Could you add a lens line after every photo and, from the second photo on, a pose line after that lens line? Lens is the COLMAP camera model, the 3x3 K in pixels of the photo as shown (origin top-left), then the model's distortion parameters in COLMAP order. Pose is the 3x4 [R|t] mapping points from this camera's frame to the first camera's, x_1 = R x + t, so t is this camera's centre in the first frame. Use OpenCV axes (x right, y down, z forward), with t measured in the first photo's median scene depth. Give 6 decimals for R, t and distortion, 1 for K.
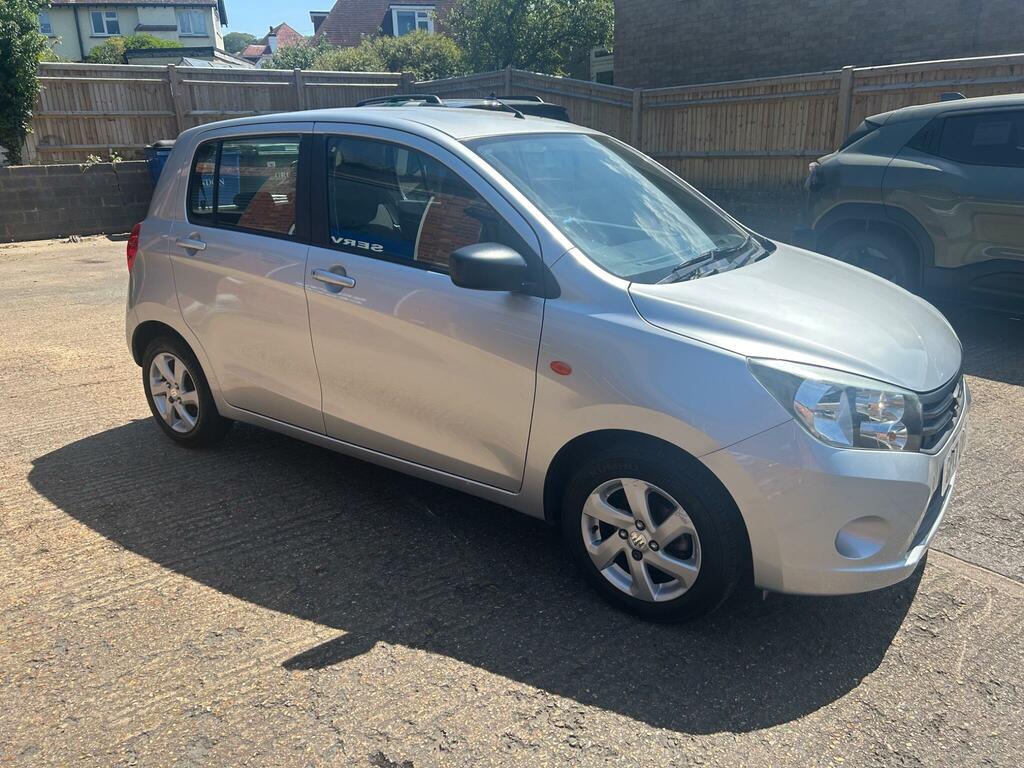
lens RADIAL K [[763.9, 0, 507.5], [0, 763.9, 381.2], [0, 0, 1]] dist [0.040000, -0.042373]
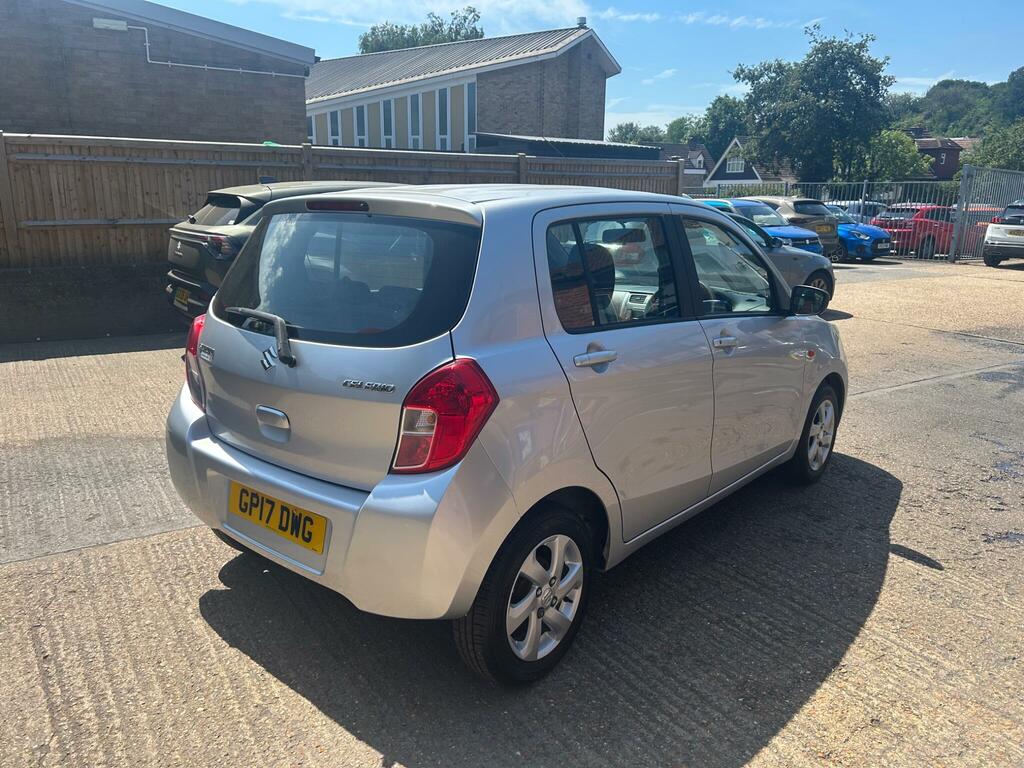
lens RADIAL K [[763.9, 0, 501.5], [0, 763.9, 394.6], [0, 0, 1]] dist [0.040000, -0.042373]
pose [[0.087965, -0.223568, 0.970711, -0.521894], [0.285895, 0.939156, 0.190393, -0.142384], [-0.954215, 0.260773, 0.146529, 0.453608]]
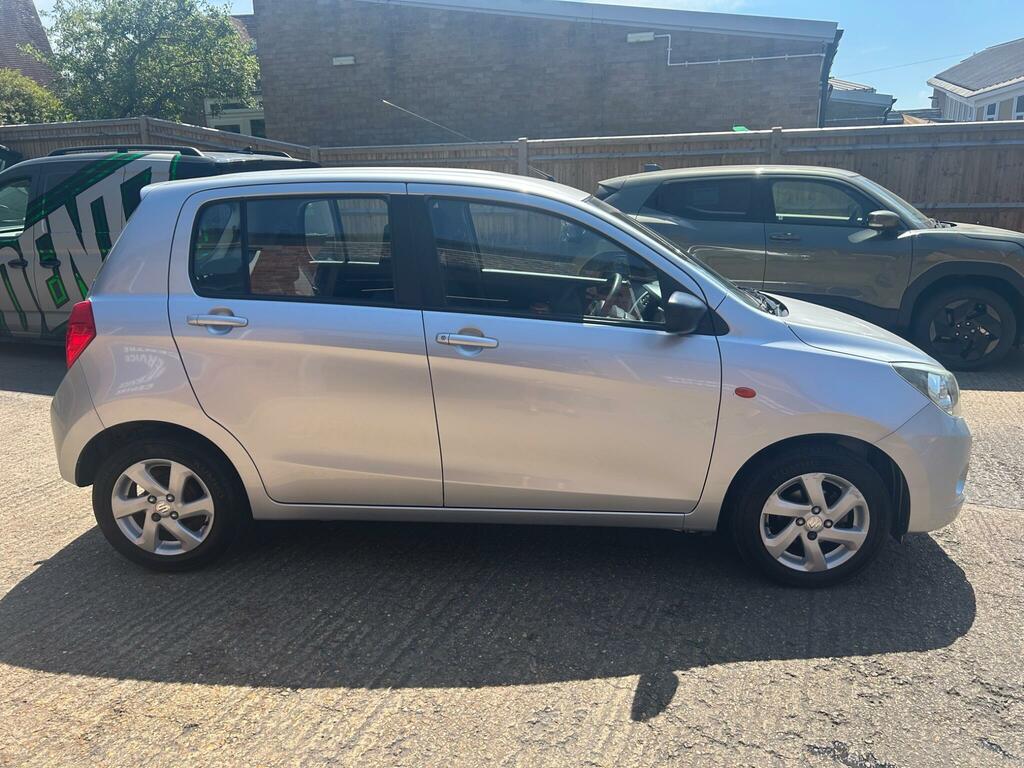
lens RADIAL K [[763.9, 0, 517.9], [0, 763.9, 386.8], [0, 0, 1]] dist [0.040000, -0.042373]
pose [[0.838442, -0.122854, 0.530963, -0.270360], [0.154655, 0.987845, -0.015647, -0.019833], [-0.522586, 0.095235, 0.847251, 0.058271]]
